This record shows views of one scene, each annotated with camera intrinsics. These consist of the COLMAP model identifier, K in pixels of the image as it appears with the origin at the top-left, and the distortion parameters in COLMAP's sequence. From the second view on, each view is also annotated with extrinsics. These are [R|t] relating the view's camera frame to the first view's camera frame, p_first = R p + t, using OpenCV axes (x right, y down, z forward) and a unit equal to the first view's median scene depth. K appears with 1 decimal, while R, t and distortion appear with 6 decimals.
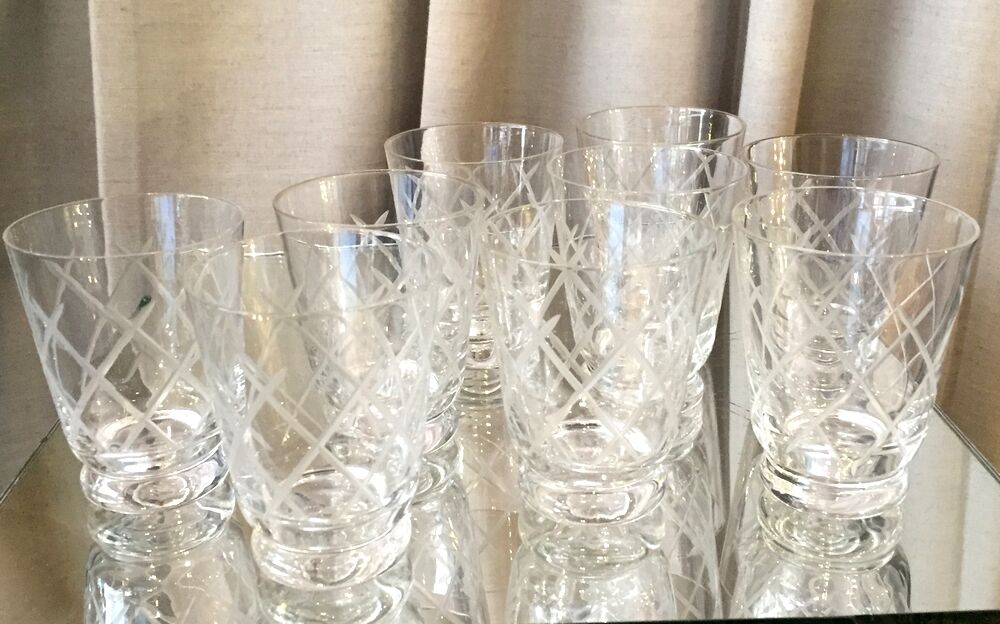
lens RADIAL K [[1011.2, 0, 499.9], [0, 1011.2, 312.5], [0, 0, 1]] dist [-0.025568, 0.000000]
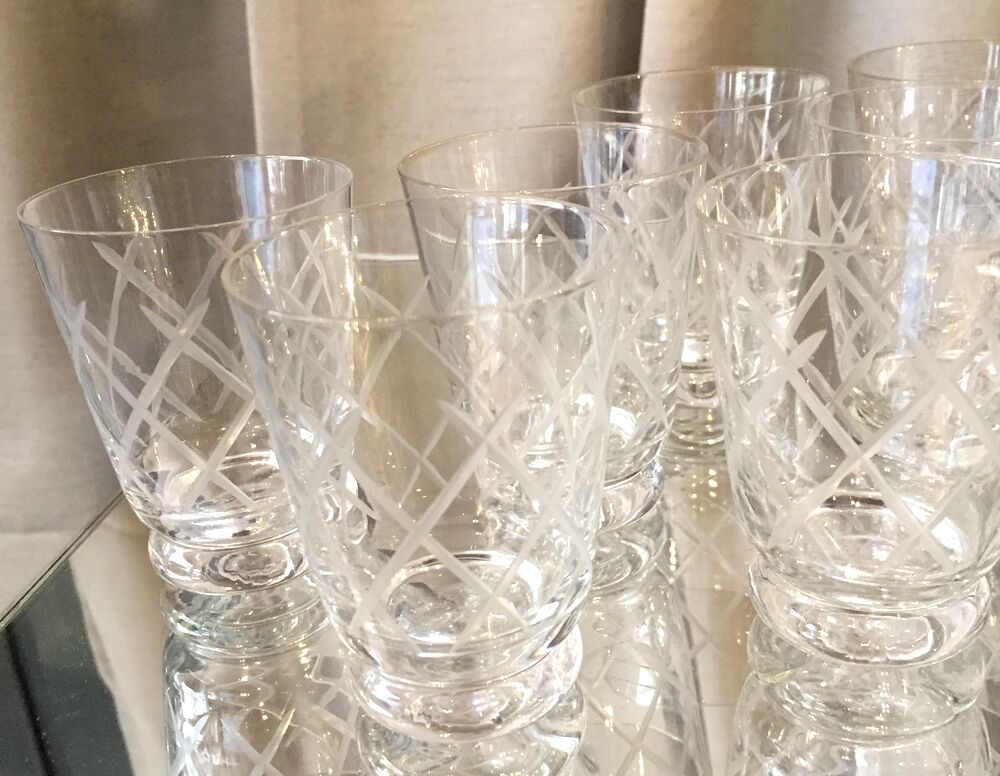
lens RADIAL K [[1243.3, 0, 501.2], [0, 1243.3, 385.8], [0, 0, 1]] dist [-0.008656, 0.000000]
pose [[0.982720, 0.022774, -0.183692, 0.004395], [-0.014739, 0.998879, 0.044991, 0.003175], [0.184511, -0.041506, 0.981954, 0.145546]]
